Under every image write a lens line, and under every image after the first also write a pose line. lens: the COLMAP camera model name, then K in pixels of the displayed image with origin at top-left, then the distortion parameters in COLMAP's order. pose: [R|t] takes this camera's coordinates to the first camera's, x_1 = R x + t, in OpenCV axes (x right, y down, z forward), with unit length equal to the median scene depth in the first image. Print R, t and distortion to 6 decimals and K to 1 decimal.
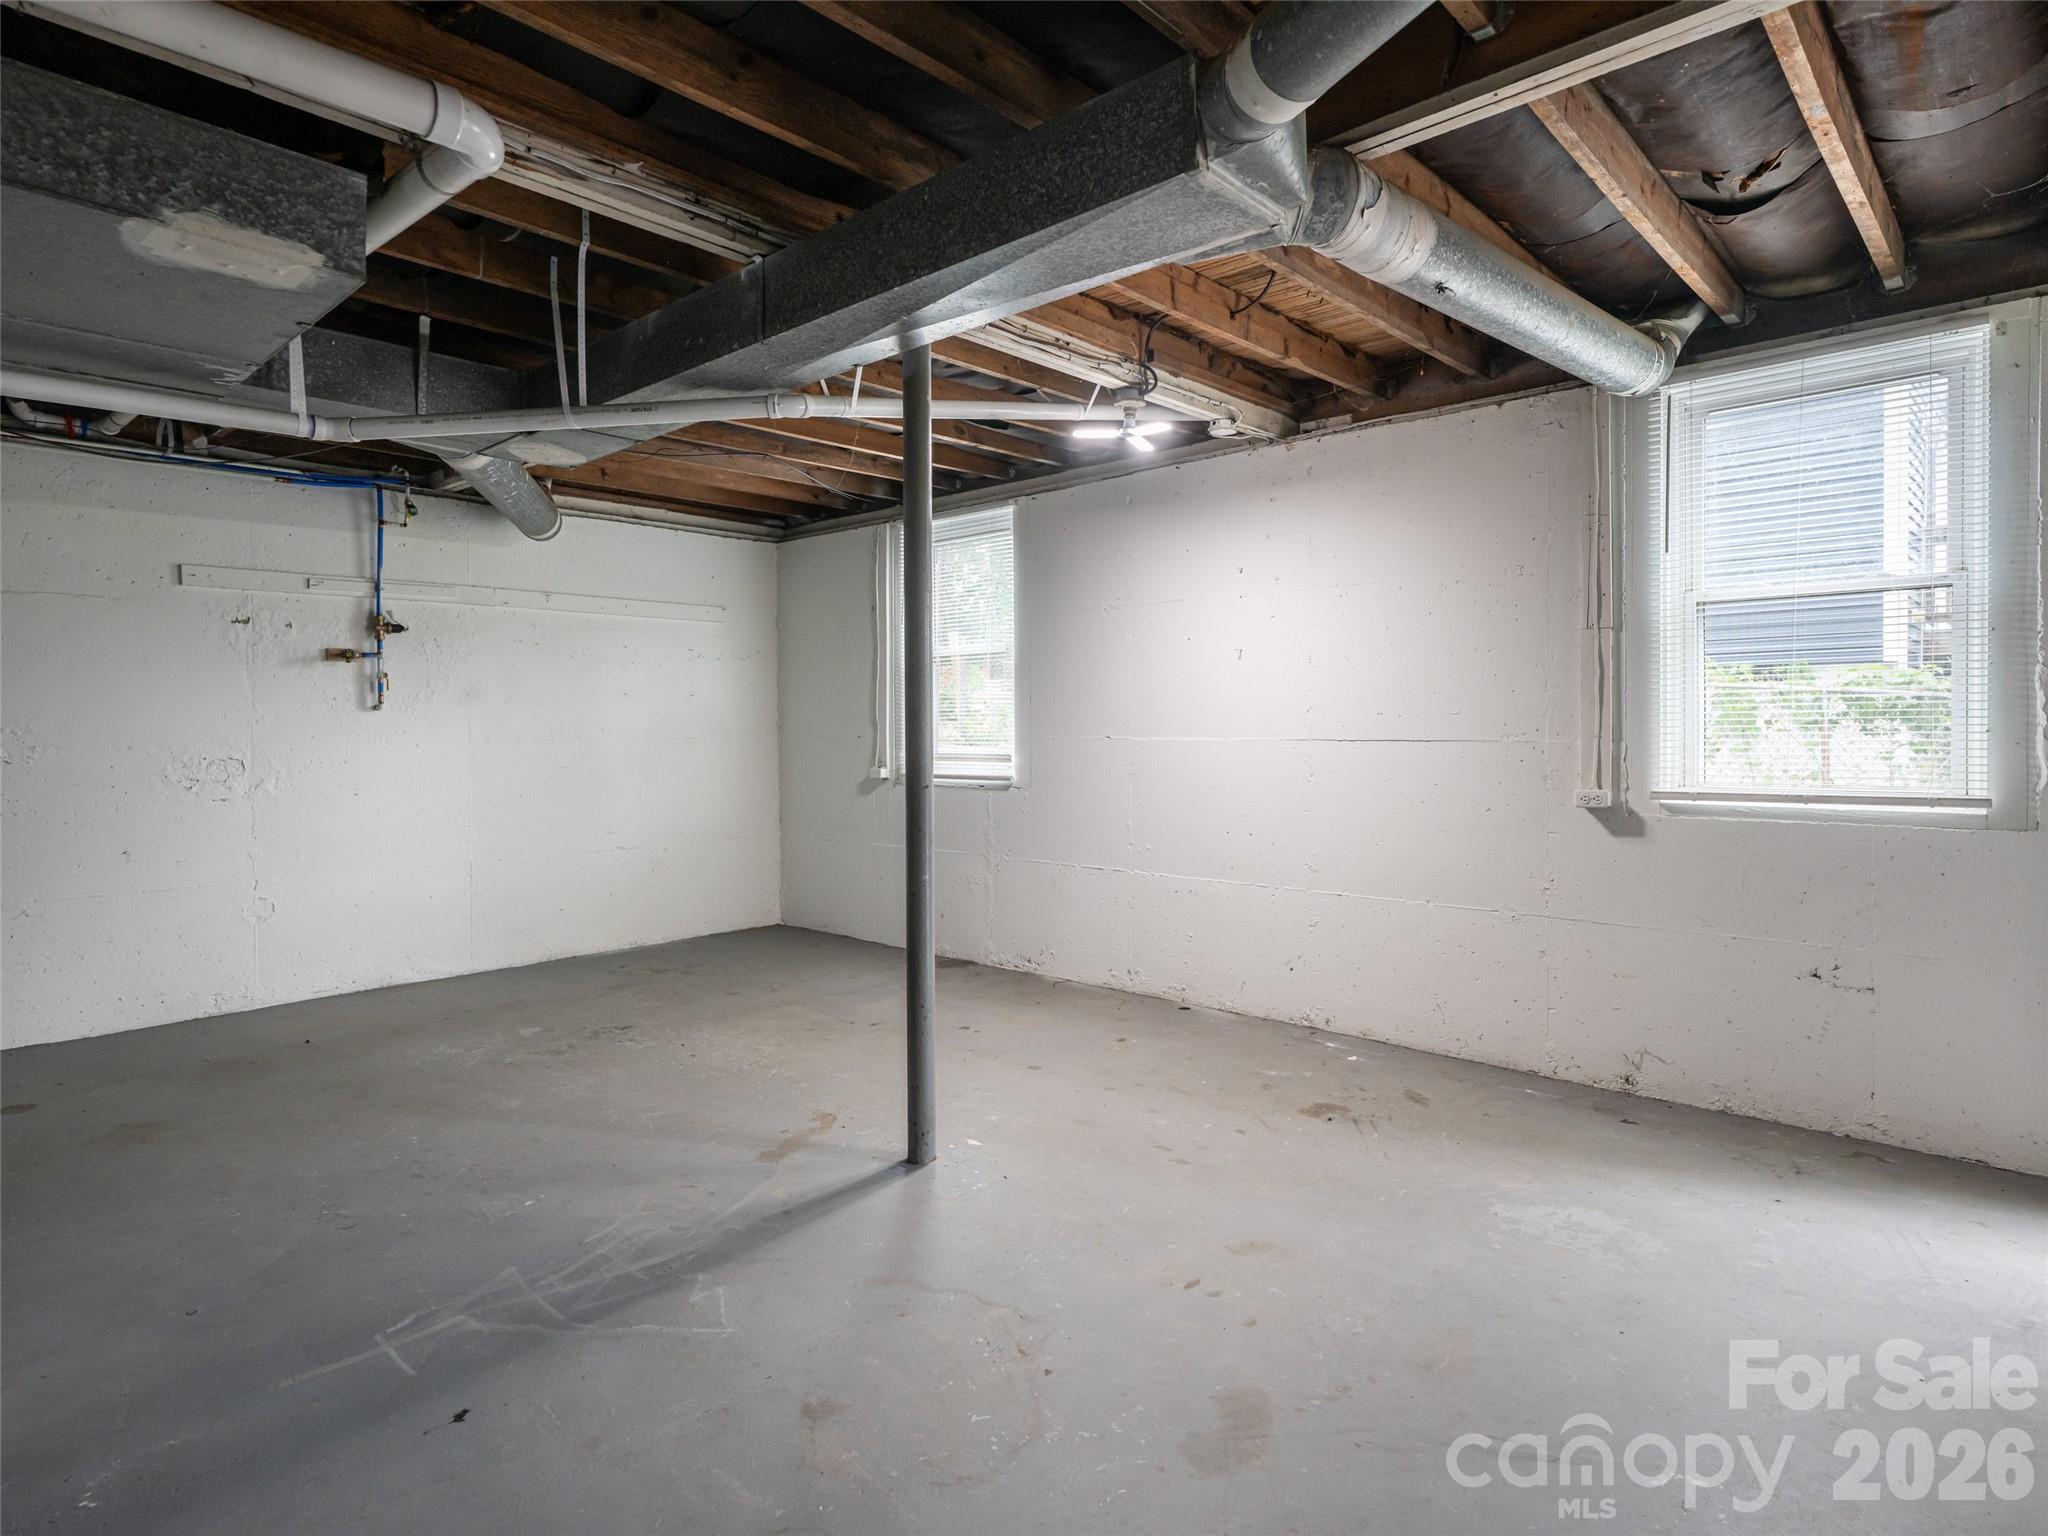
lens RADIAL K [[1116.9, 0, 1025.1], [0, 1116.9, 755.8], [0, 0, 1]] dist [-0.005384, -0.000364]
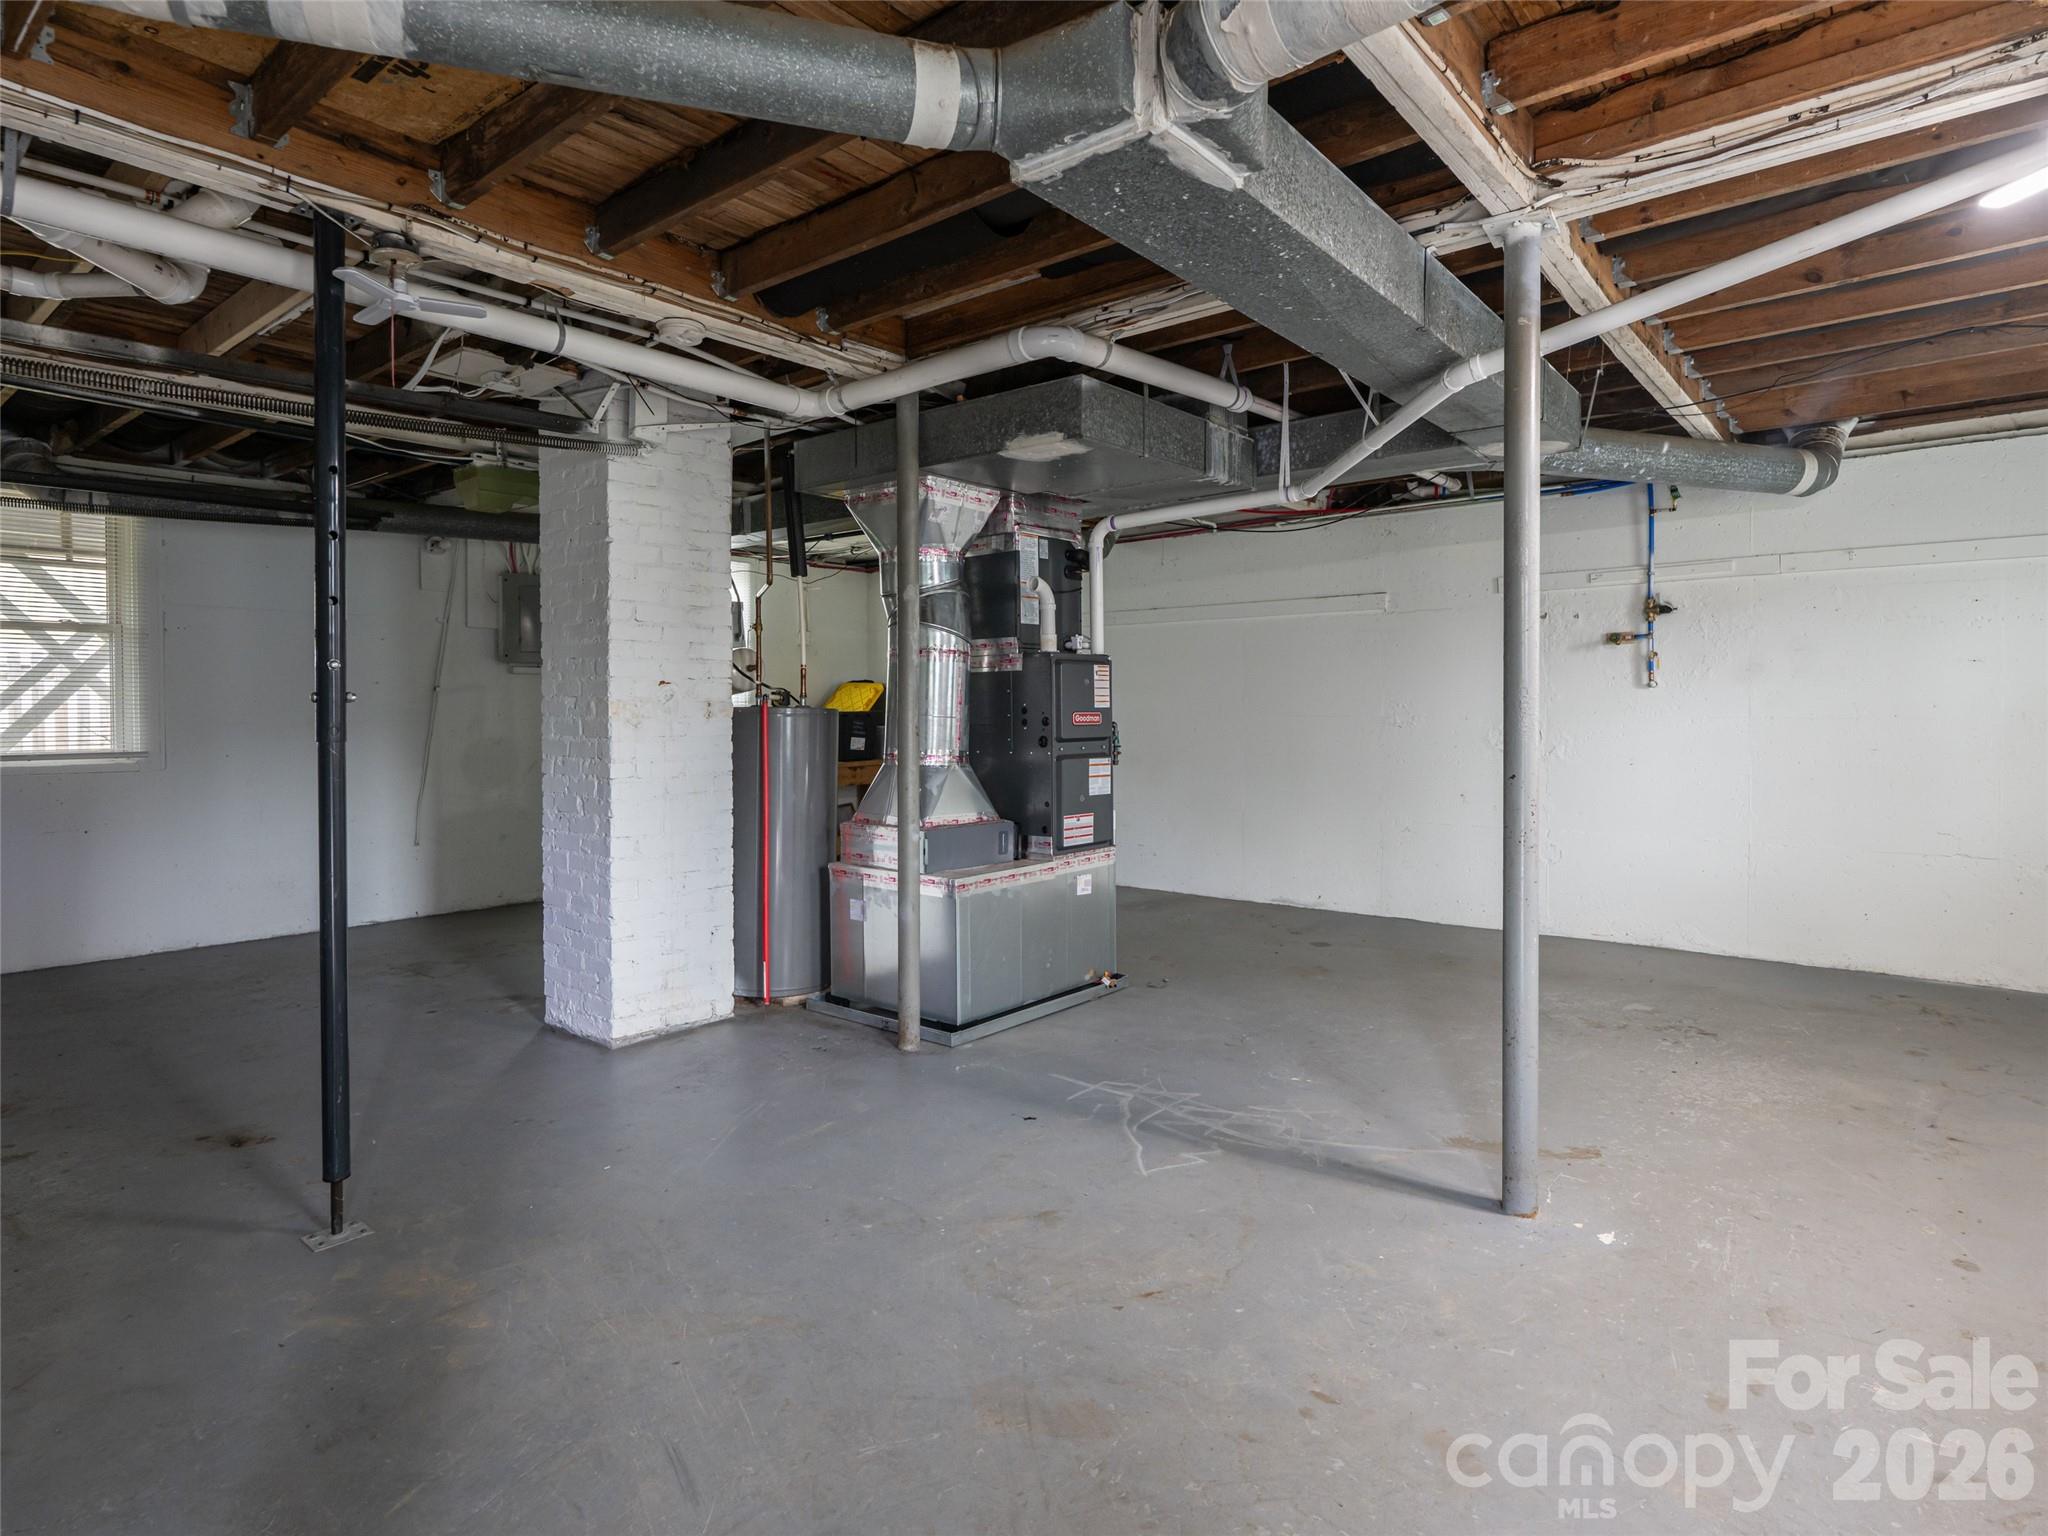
lens RADIAL K [[1090.5, 0, 1035.9], [0, 1090.5, 739.5], [0, 0, 1]] dist [-0.002739, 0.000130]
pose [[0.065243, 0.034764, -0.997264, 0.646567], [-0.023172, 0.999176, 0.033315, -0.018349], [0.997600, 0.020935, 0.065995, 0.518422]]
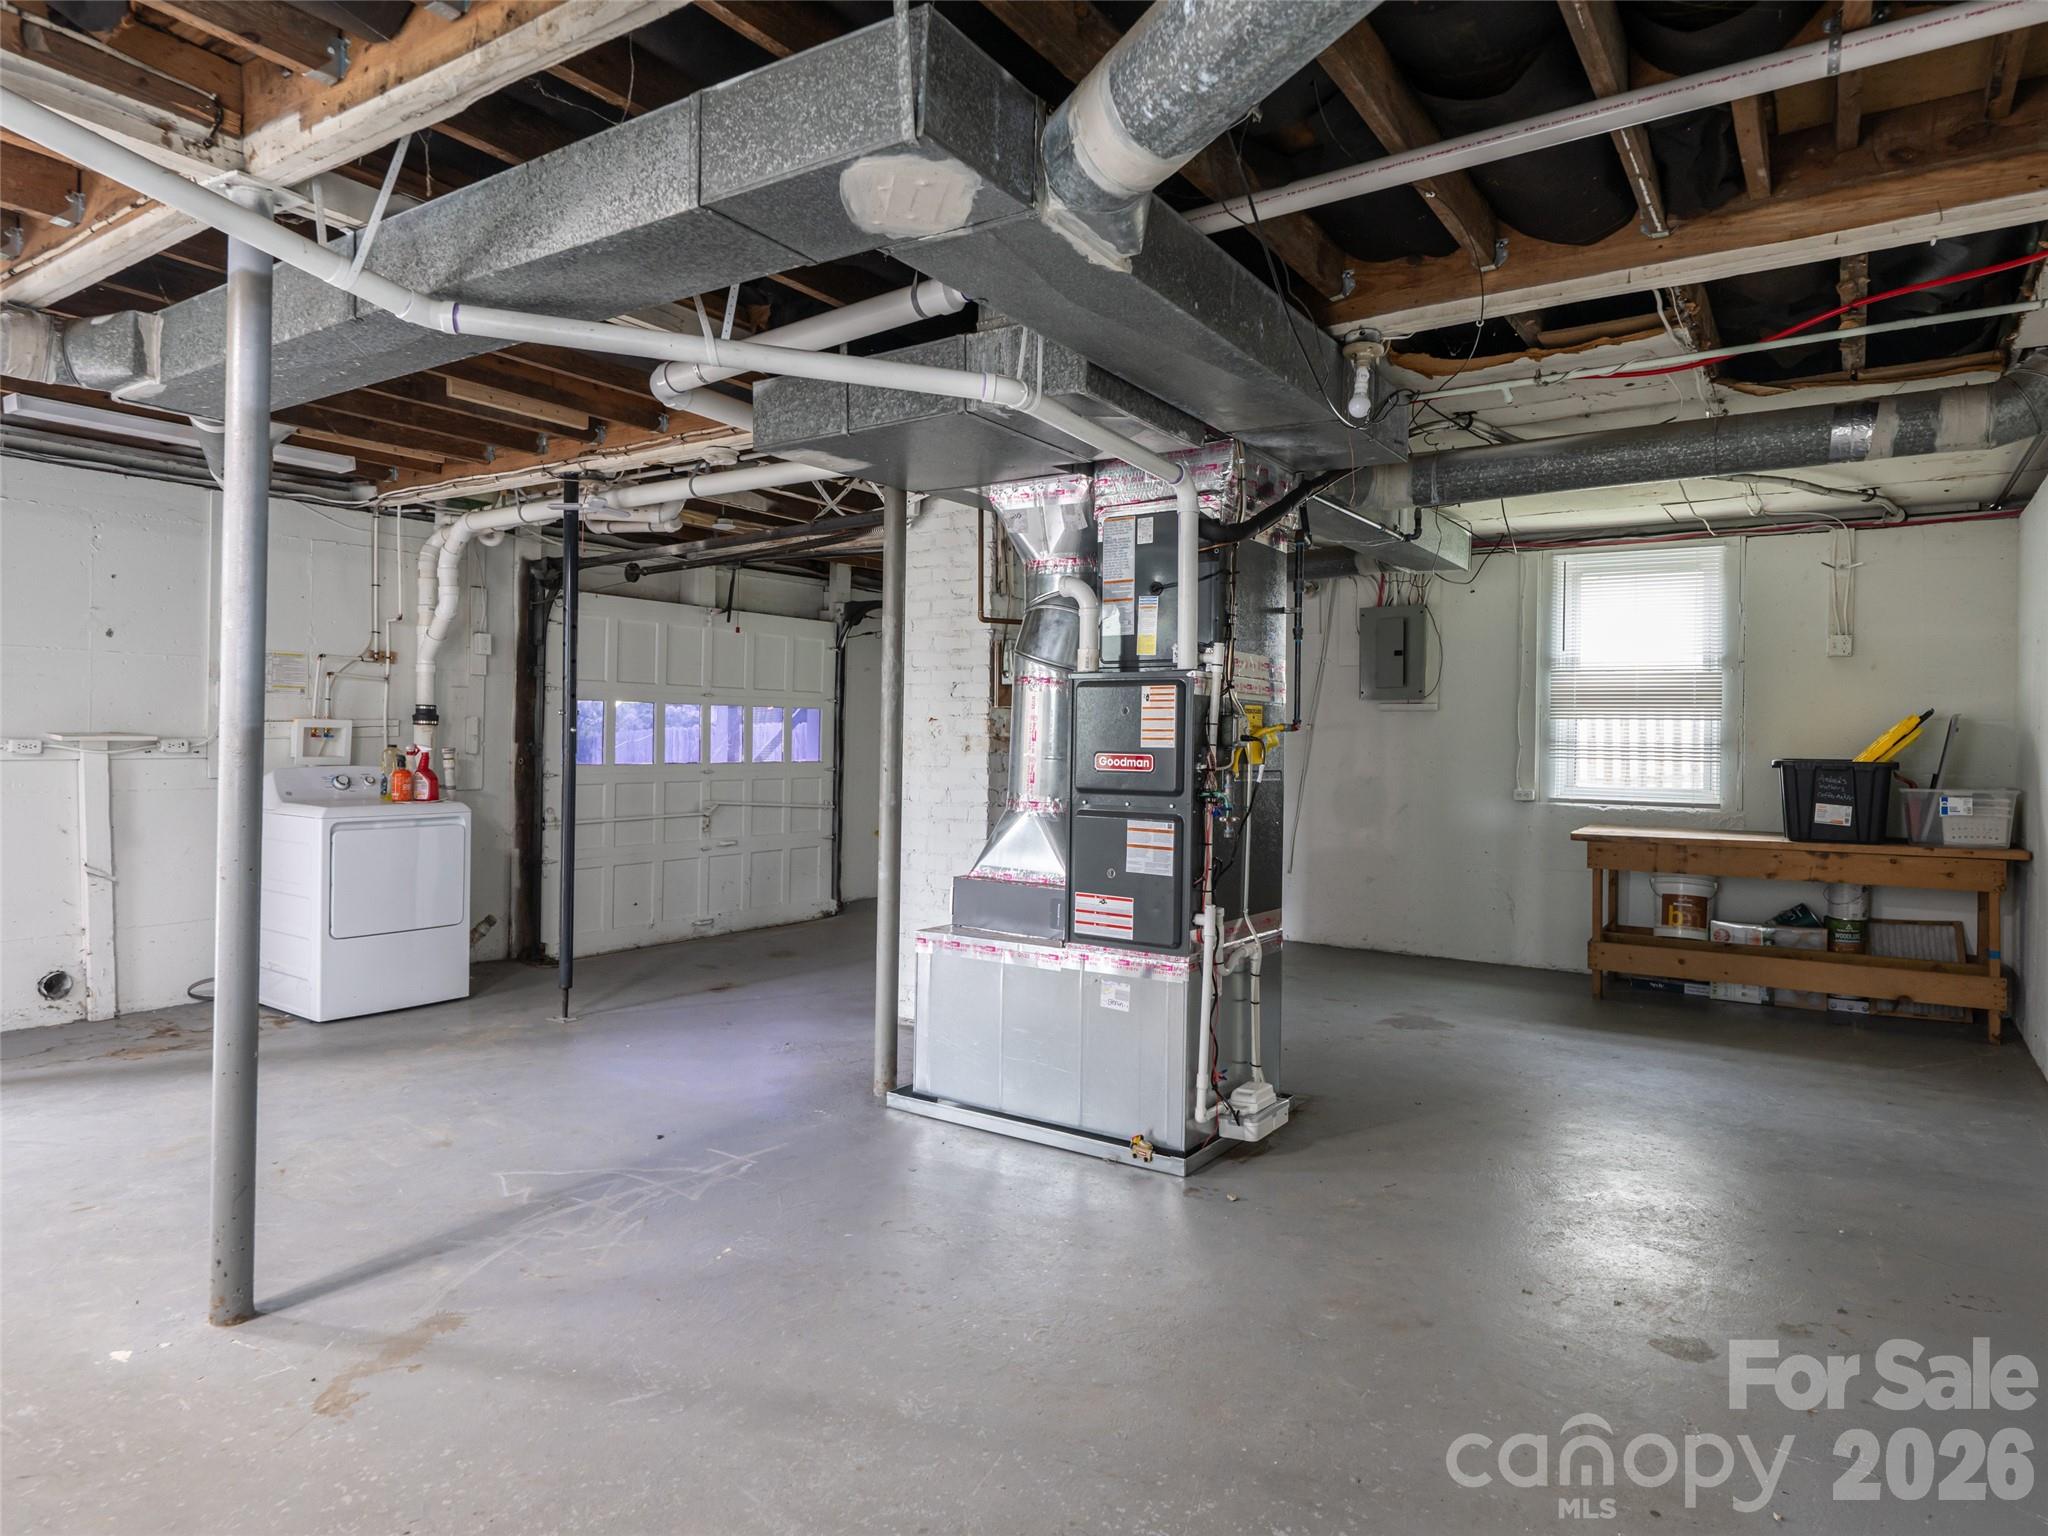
lens RADIAL K [[1227.6, 0, 1023.8], [0, 1227.6, 753.5], [0, 0, 1]] dist [0.004646, -0.001860]
pose [[-0.987533, -0.007024, -0.157256, -0.442867], [-0.013119, 0.999201, 0.037749, -0.048103], [0.156865, 0.039342, -0.986836, 1.720131]]
